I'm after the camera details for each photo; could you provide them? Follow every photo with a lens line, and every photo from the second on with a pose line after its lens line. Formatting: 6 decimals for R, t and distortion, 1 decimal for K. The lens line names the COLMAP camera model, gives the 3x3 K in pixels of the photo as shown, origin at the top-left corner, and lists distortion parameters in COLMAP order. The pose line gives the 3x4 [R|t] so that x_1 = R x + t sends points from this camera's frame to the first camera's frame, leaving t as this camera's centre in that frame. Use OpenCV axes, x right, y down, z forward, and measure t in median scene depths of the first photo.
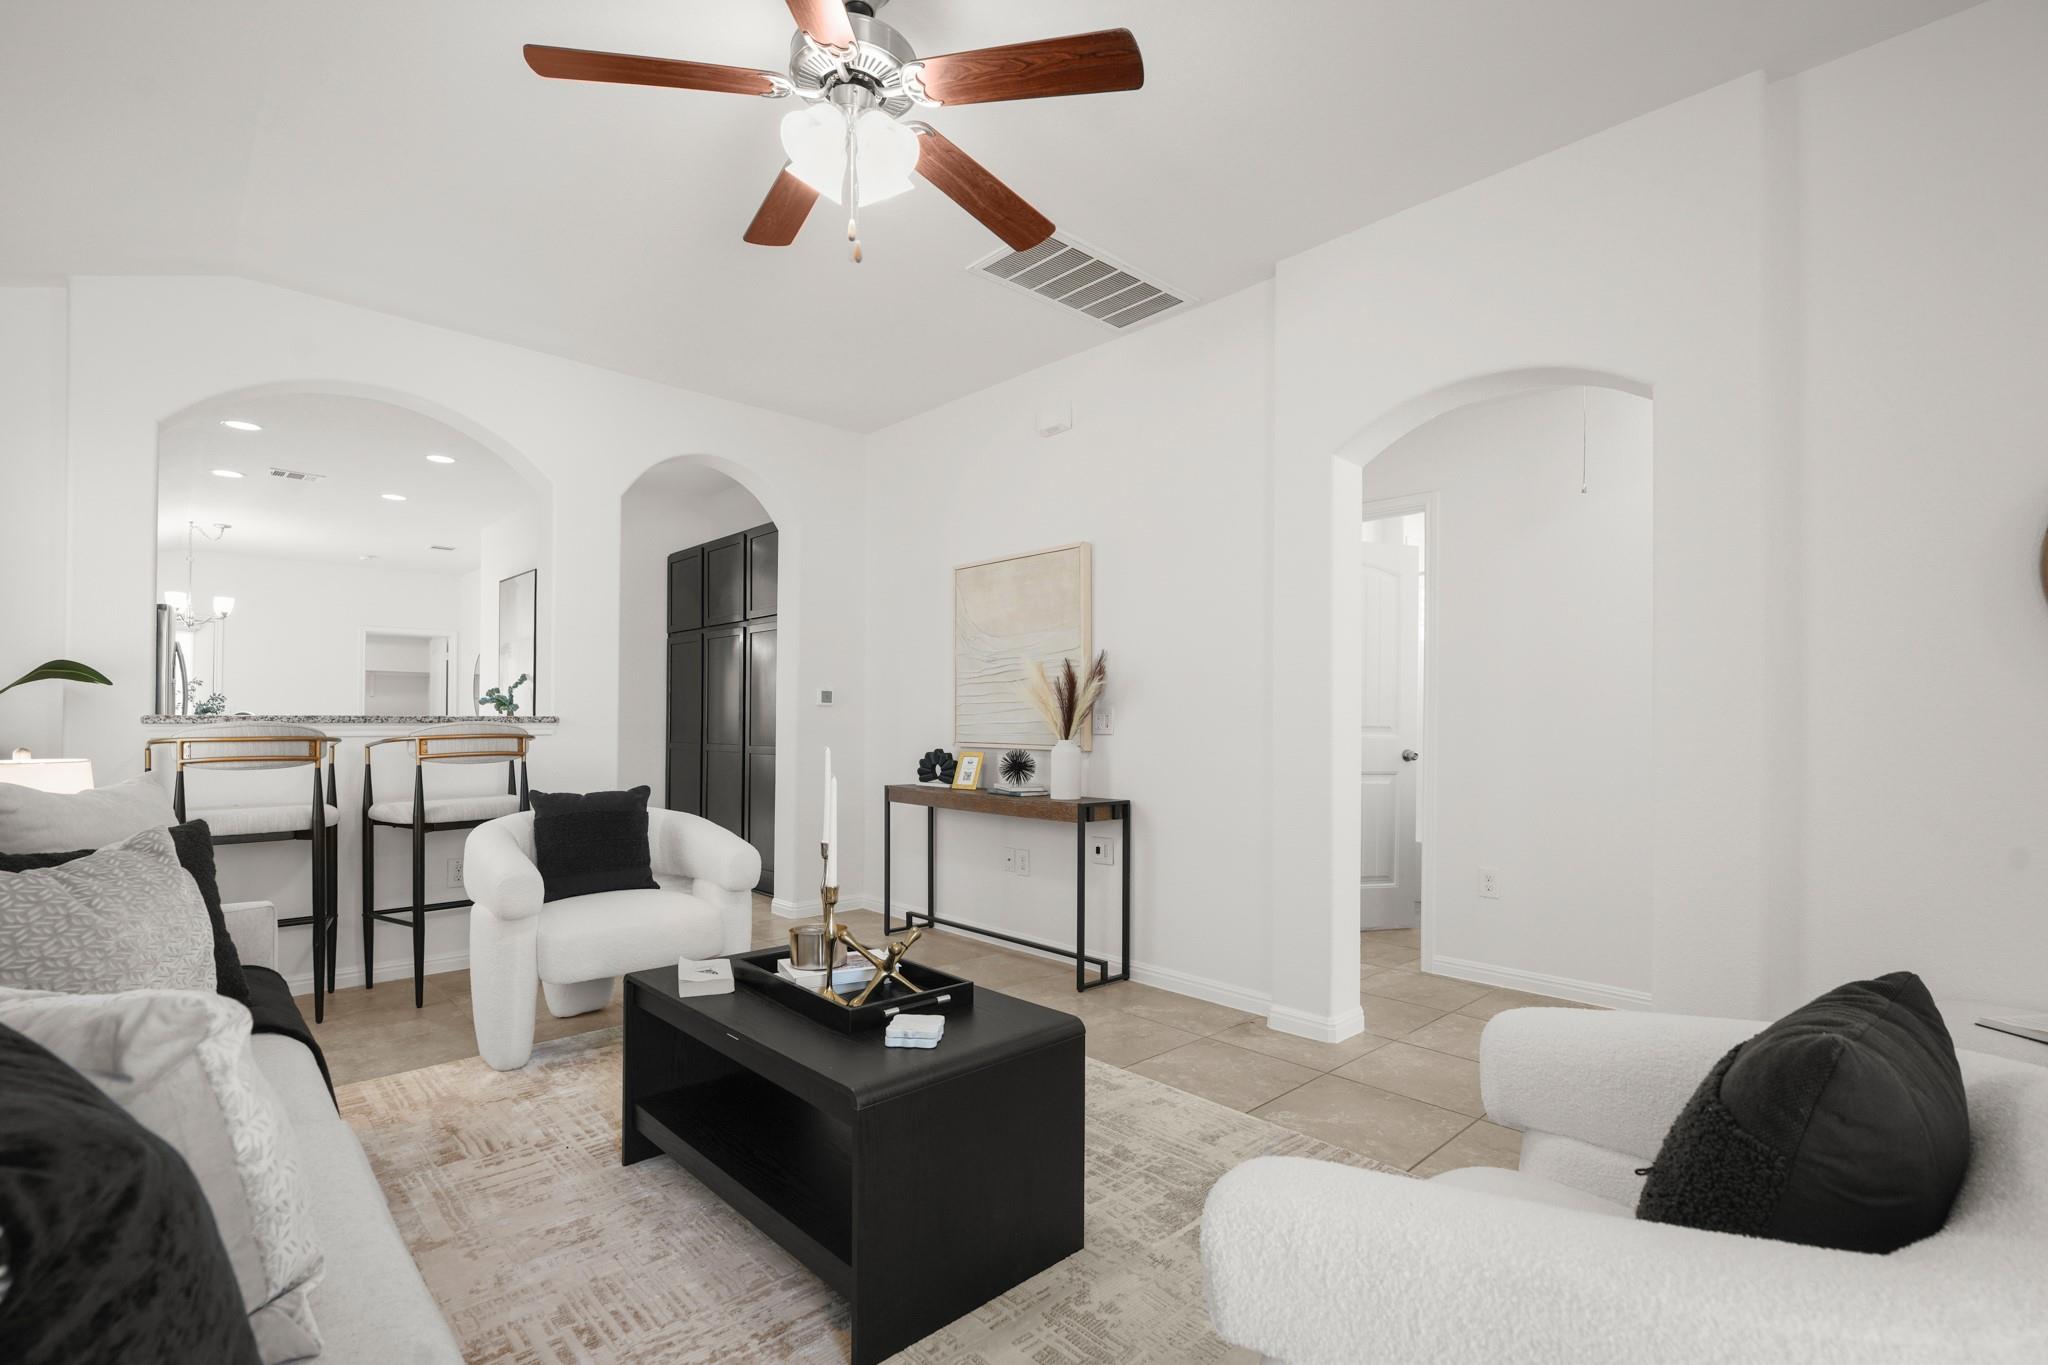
lens RADIAL K [[936.3, 0, 1011.7], [0, 936.3, 725.3], [0, 0, 1]] dist [-0.008989, 0.001539]
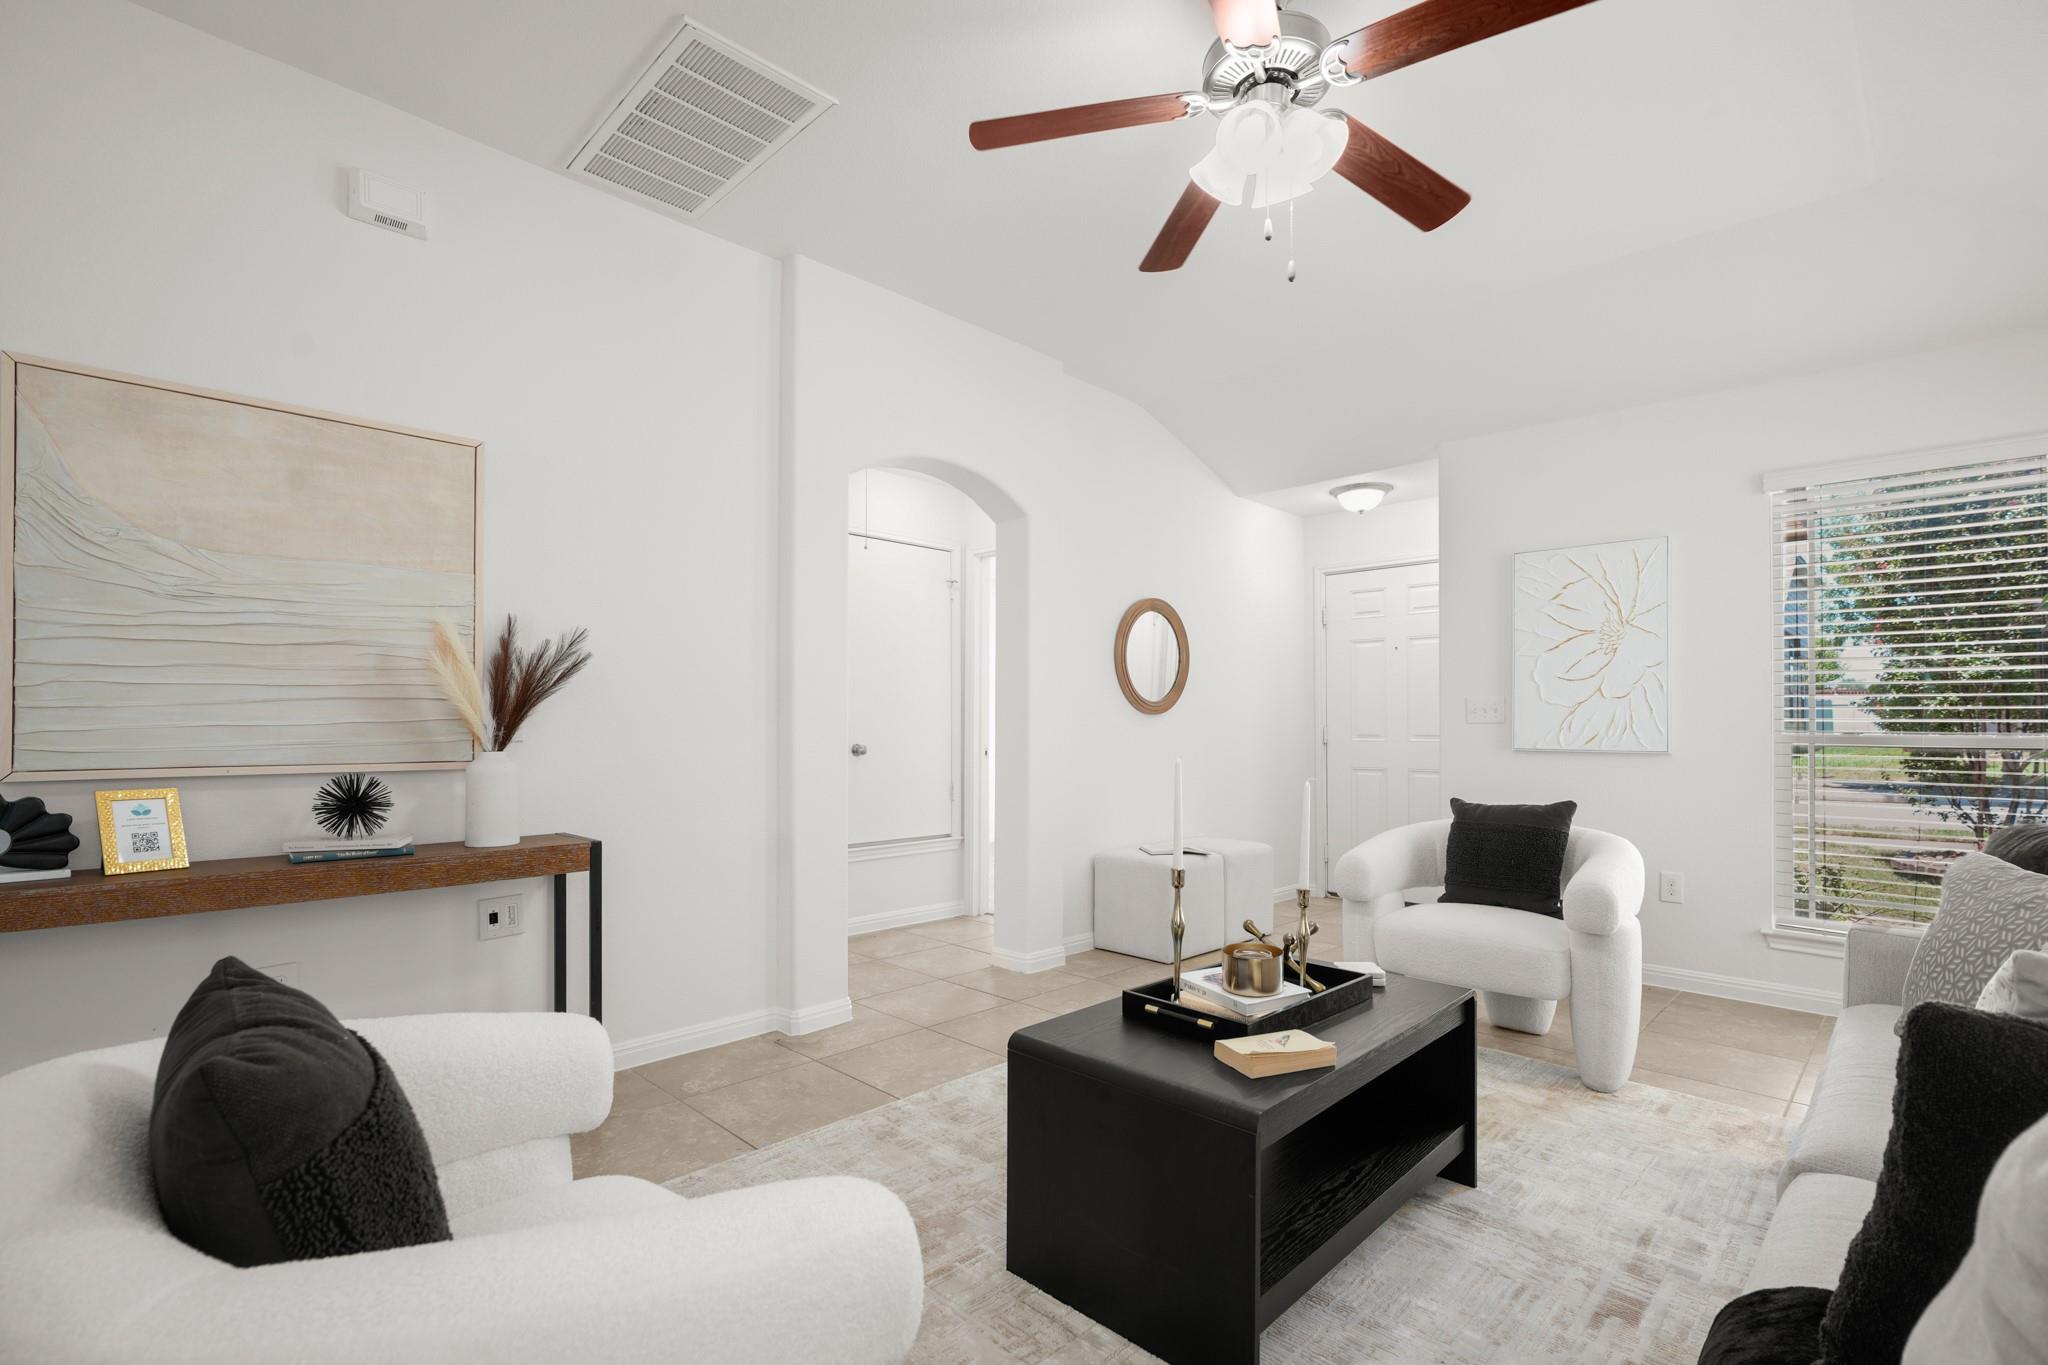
lens RADIAL K [[936.3, 0, 1027.1], [0, 936.3, 700.3], [0, 0, 1]] dist [-0.008989, 0.001539]
pose [[-0.057789, 0.021455, 0.998098, -0.605539], [-0.003192, 0.999760, -0.021675, -0.007247], [-0.998324, -0.004439, -0.057707, 0.681055]]
